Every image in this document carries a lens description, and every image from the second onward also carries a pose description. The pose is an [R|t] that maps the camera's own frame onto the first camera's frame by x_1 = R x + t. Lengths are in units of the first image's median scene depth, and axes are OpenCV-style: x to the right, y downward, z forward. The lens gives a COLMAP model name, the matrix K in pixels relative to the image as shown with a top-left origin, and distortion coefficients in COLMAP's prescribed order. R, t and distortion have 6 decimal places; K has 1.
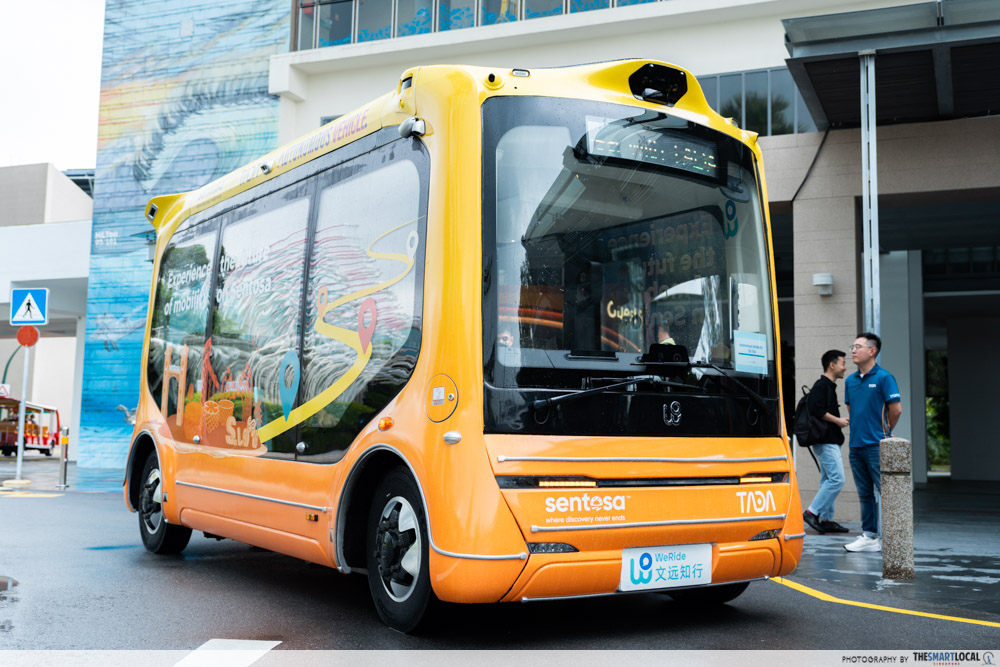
lens RADIAL K [[1039.8, 0, 493.6], [0, 1039.8, 309.3], [0, 0, 1]] dist [-0.002572, 0.000000]
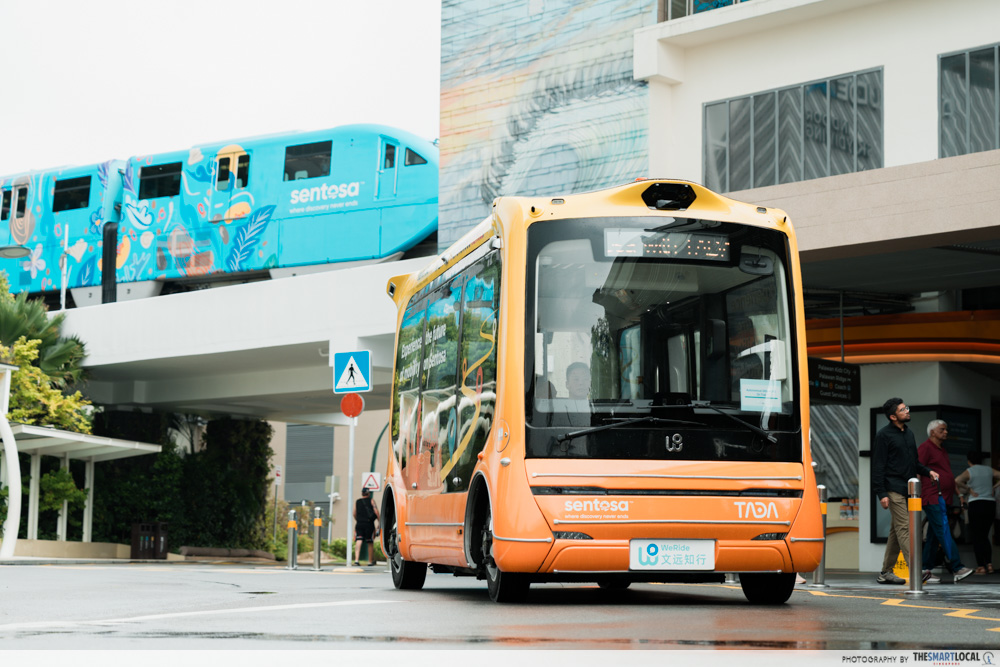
lens RADIAL K [[1741.2, 0, 500.3], [0, 1741.2, 333.5], [0, 0, 1]] dist [-0.000941, 0.000000]
pose [[0.927033, -0.052682, -0.371260, 0.217049], [0.050238, 0.998605, -0.016260, -0.004617], [0.371599, -0.003578, 0.928386, -0.319481]]
